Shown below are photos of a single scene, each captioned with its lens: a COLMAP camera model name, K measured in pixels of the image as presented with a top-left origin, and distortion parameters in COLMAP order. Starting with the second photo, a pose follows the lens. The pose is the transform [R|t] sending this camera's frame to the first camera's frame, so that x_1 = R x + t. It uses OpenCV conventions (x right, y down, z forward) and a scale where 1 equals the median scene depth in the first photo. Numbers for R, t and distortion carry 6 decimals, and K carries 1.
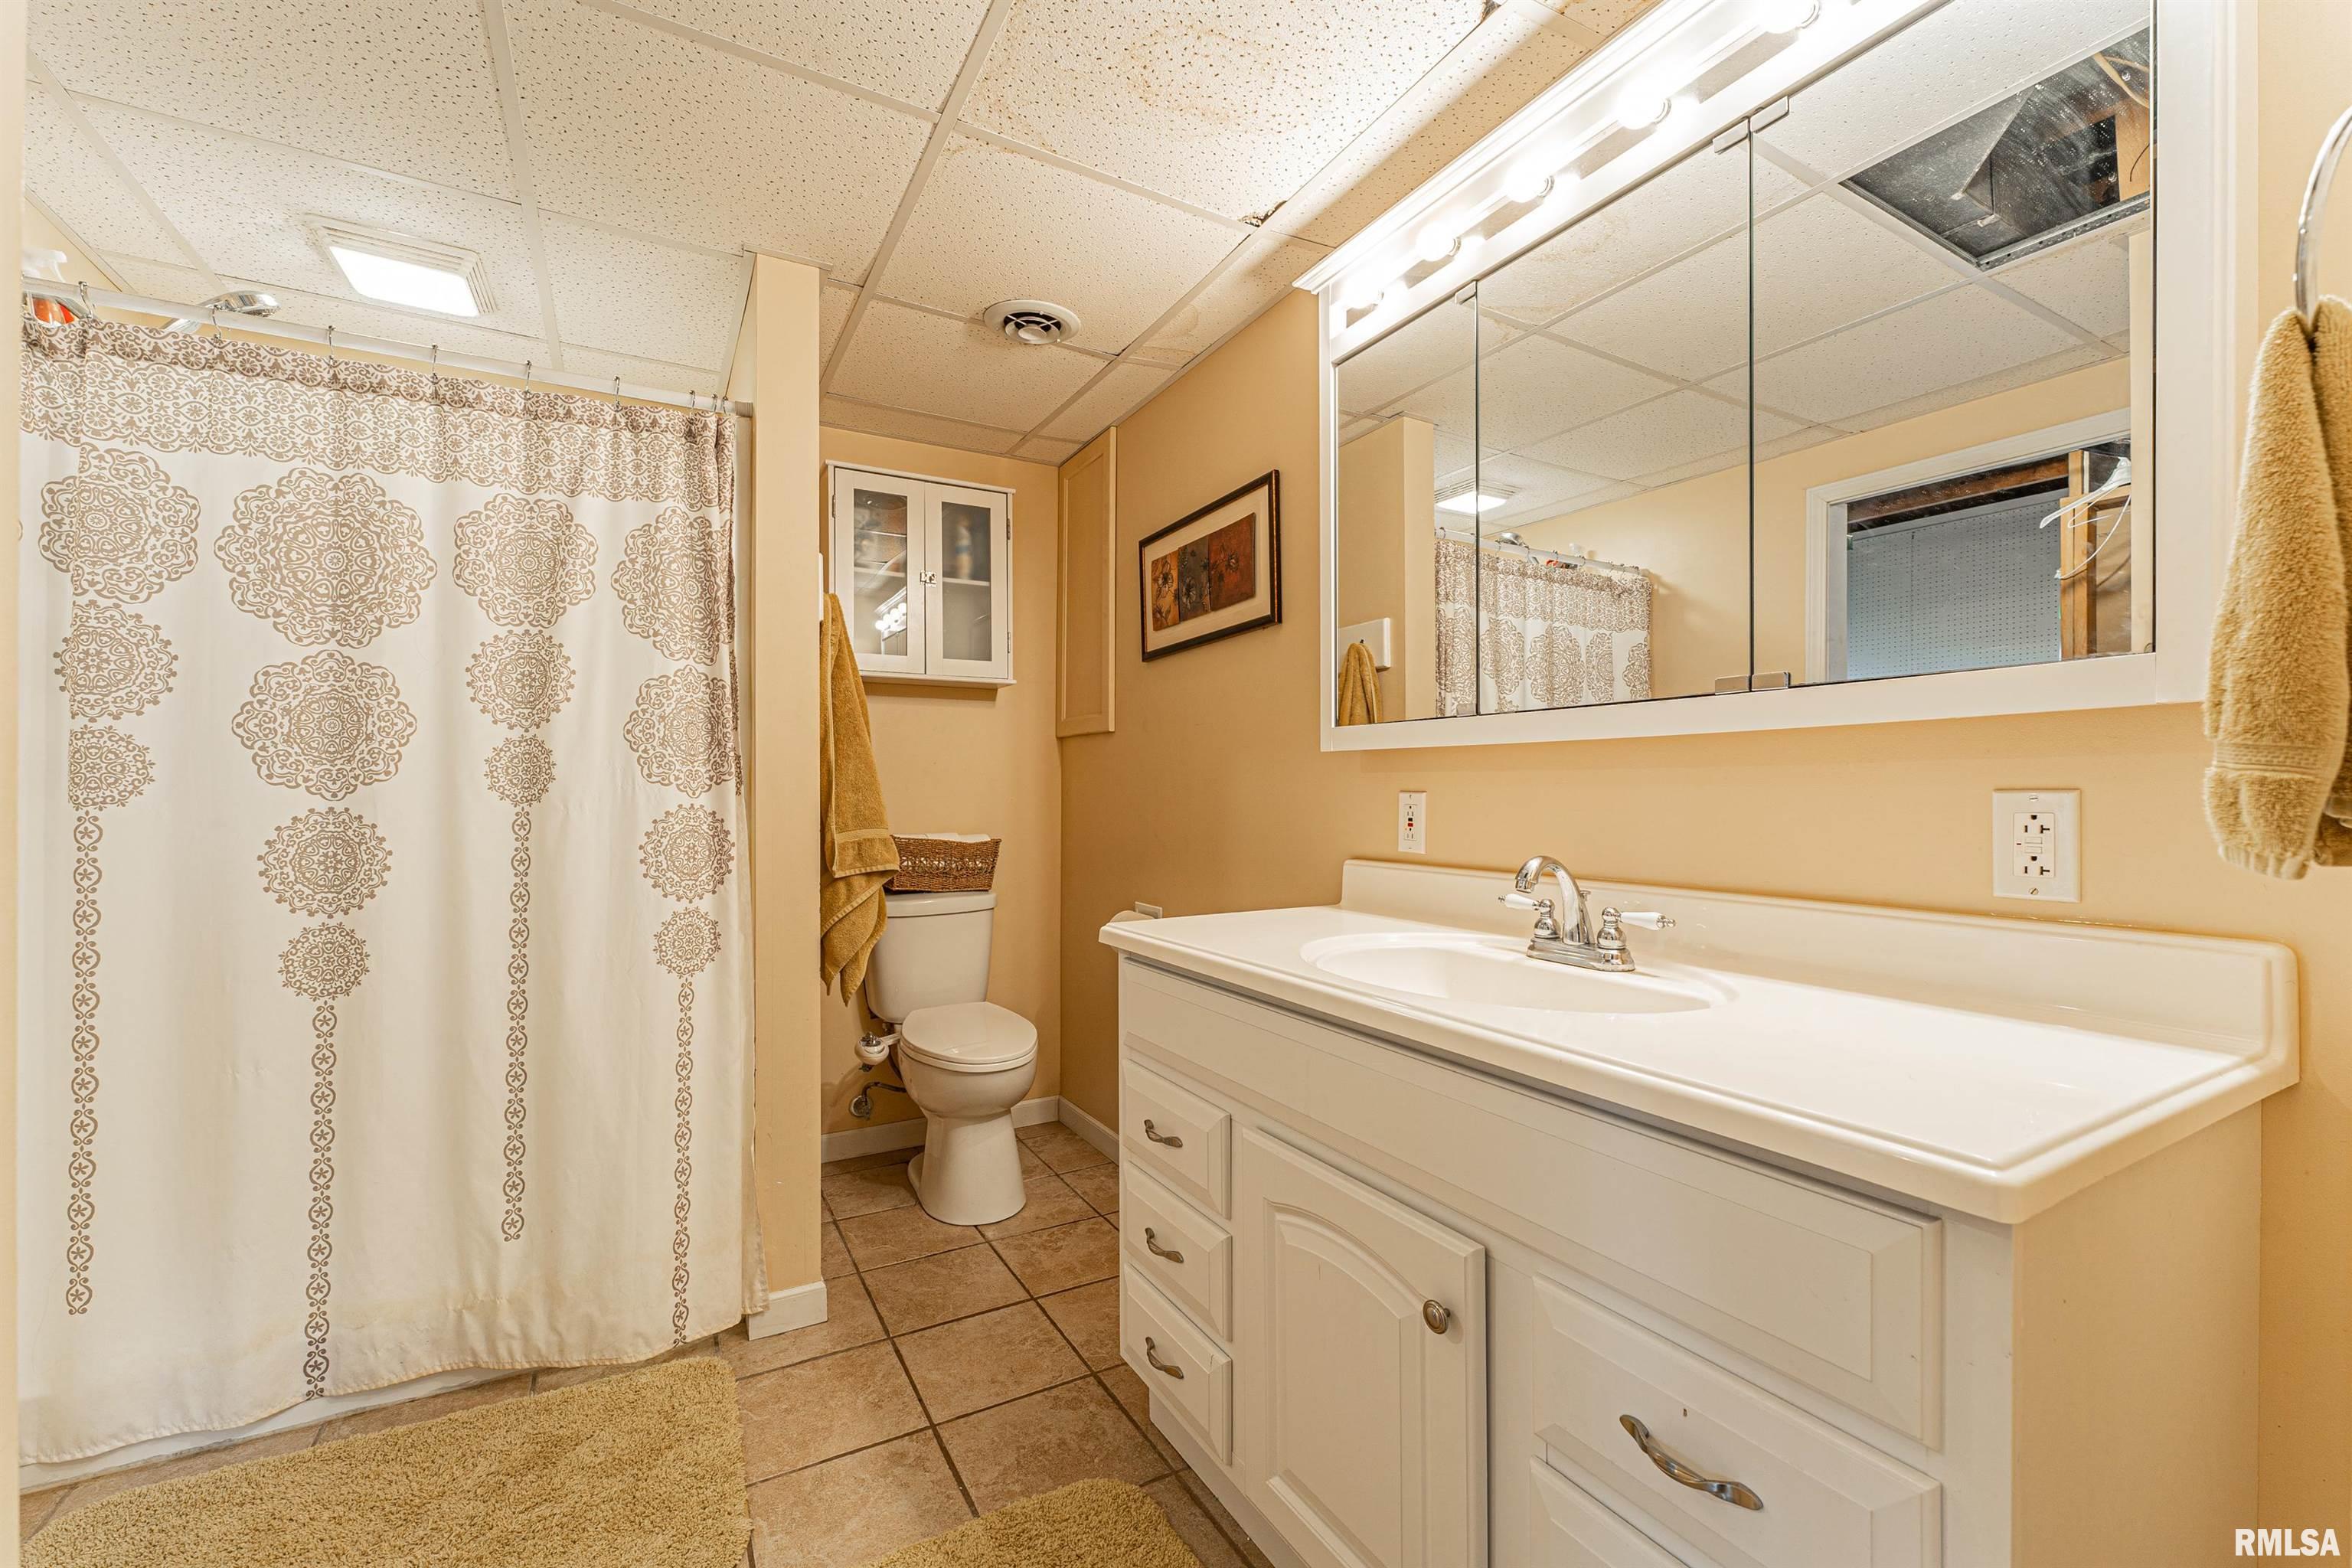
lens RADIAL K [[966.8, 0, 1166.1], [0, 966.8, 802.3], [0, 0, 1]] dist [0.001302, -0.000218]
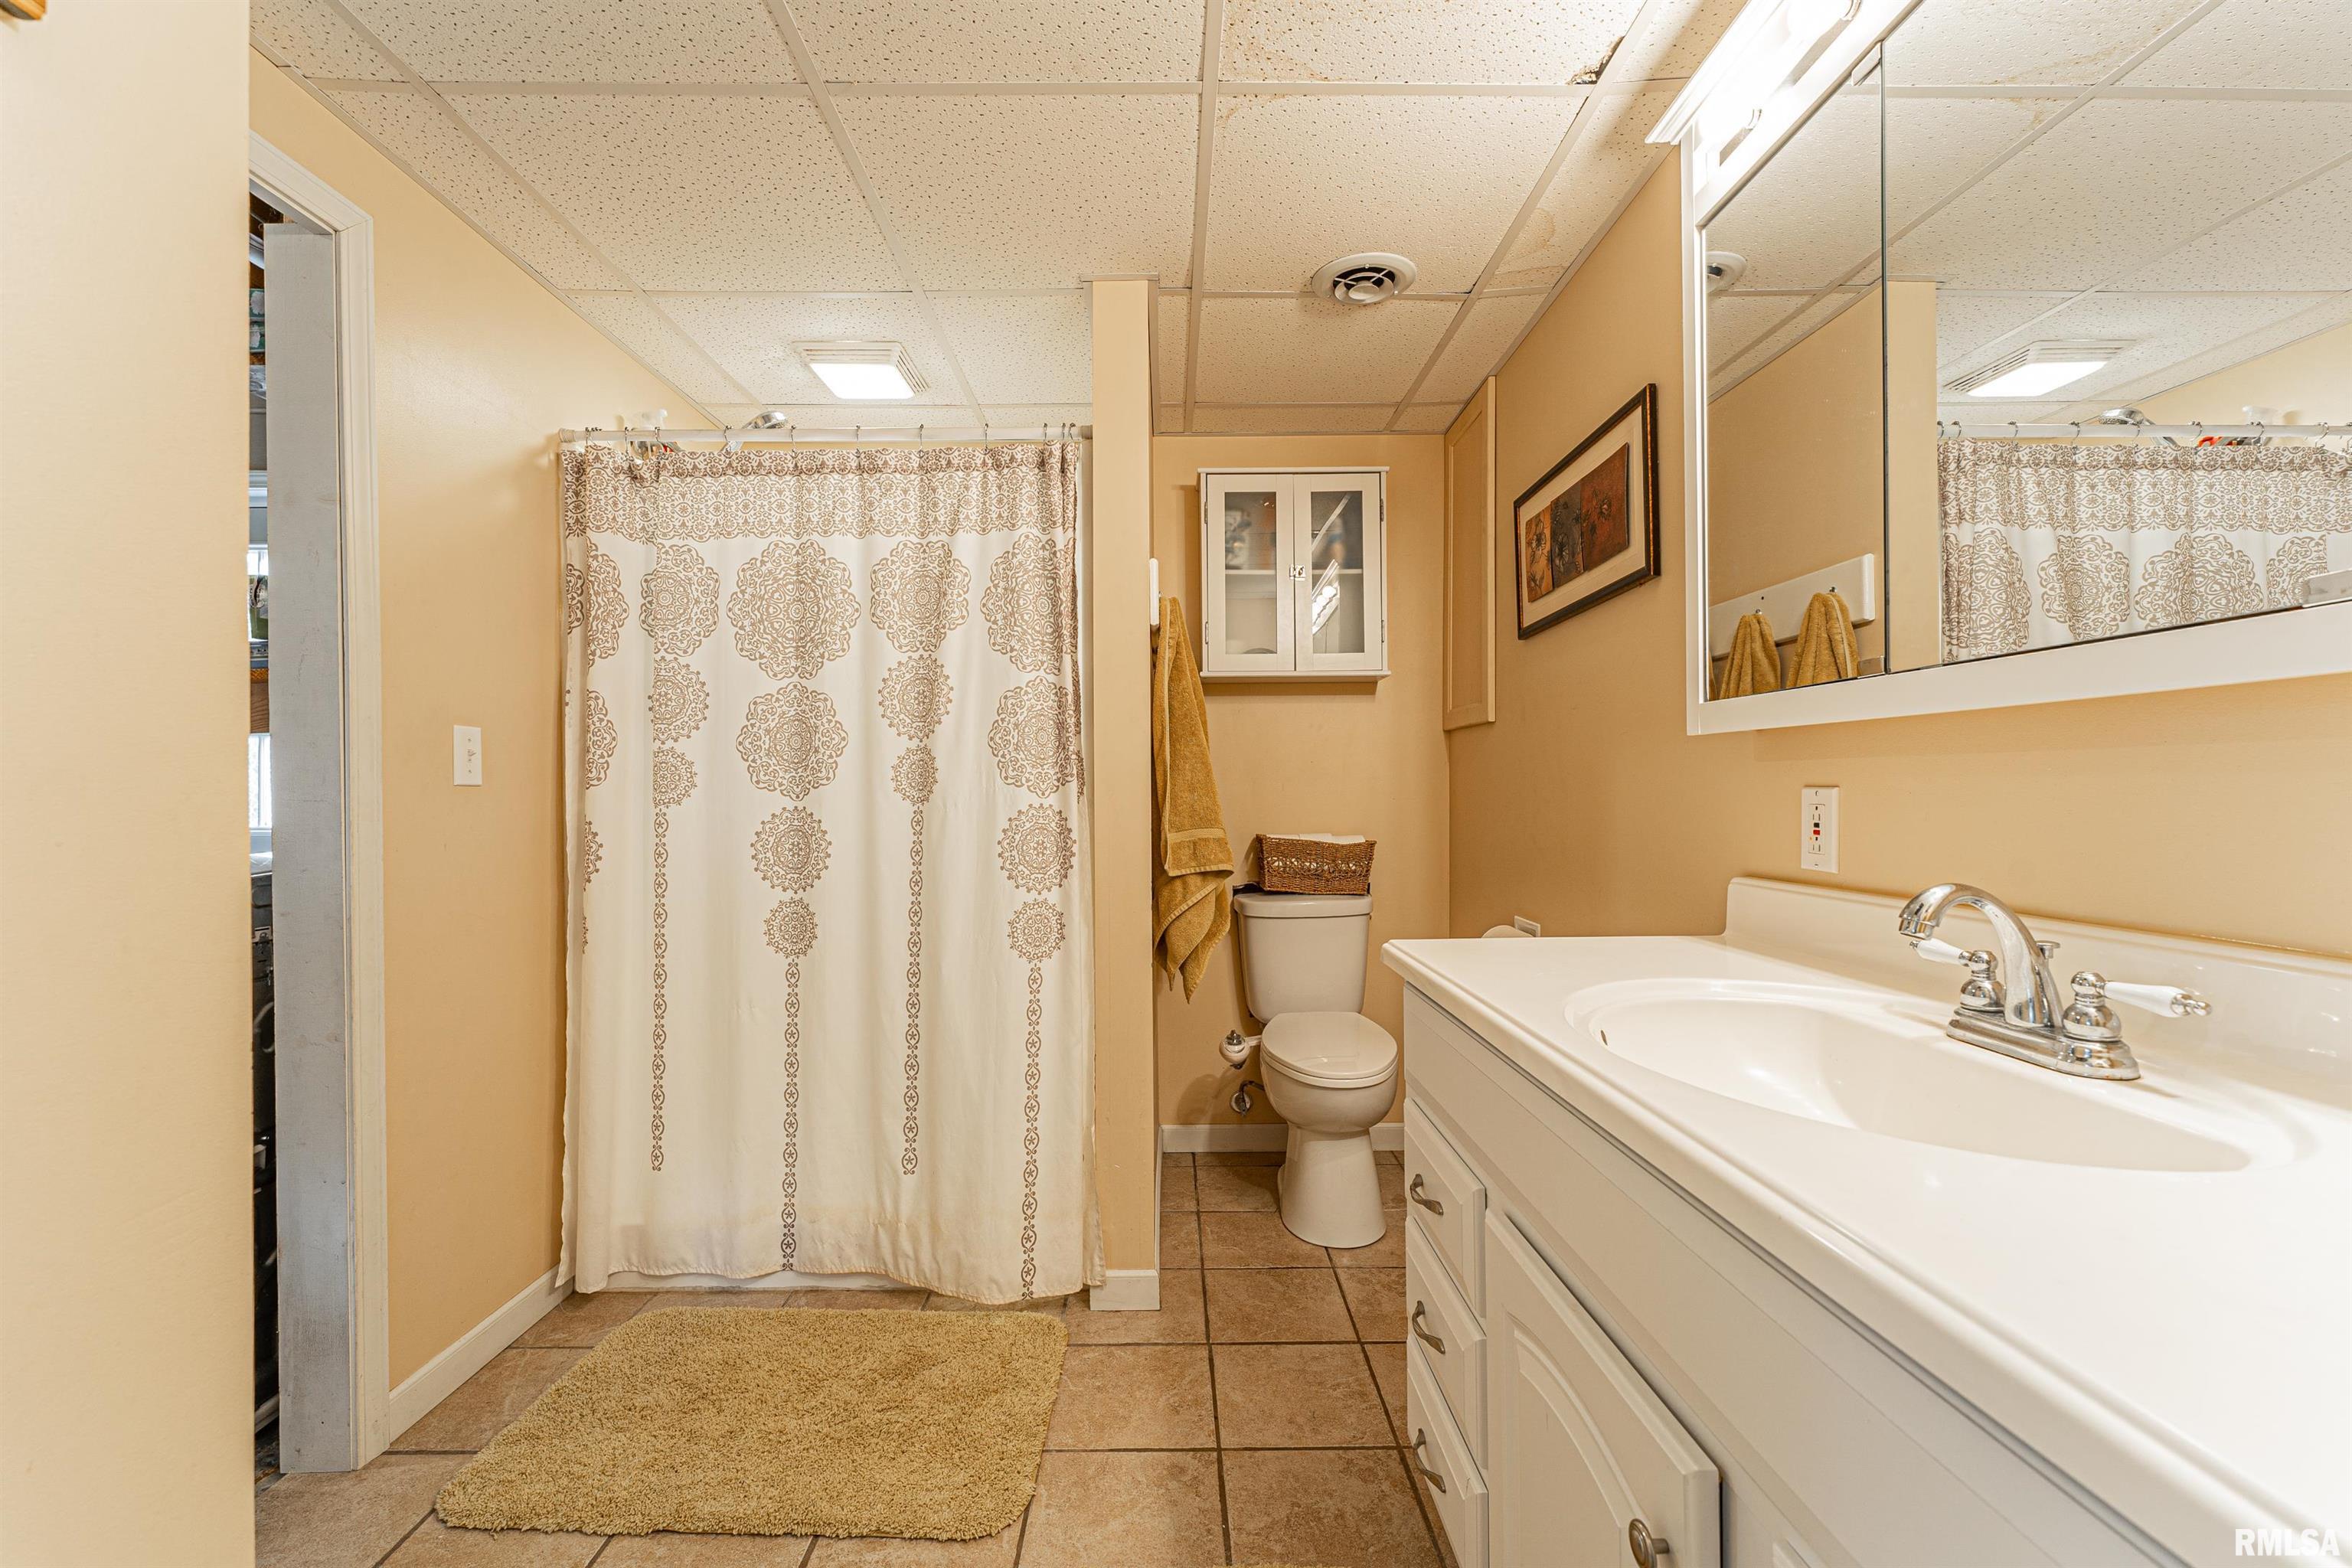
lens RADIAL K [[966.8, 0, 1166.1], [0, 966.8, 802.3], [0, 0, 1]] dist [0.001302, -0.000218]
pose [[0.875358, -0.000719, -0.483475, 0.159592], [0.000926, 1.000000, 0.000189, 0.000220], [0.483474, -0.000613, 0.875358, 0.117495]]
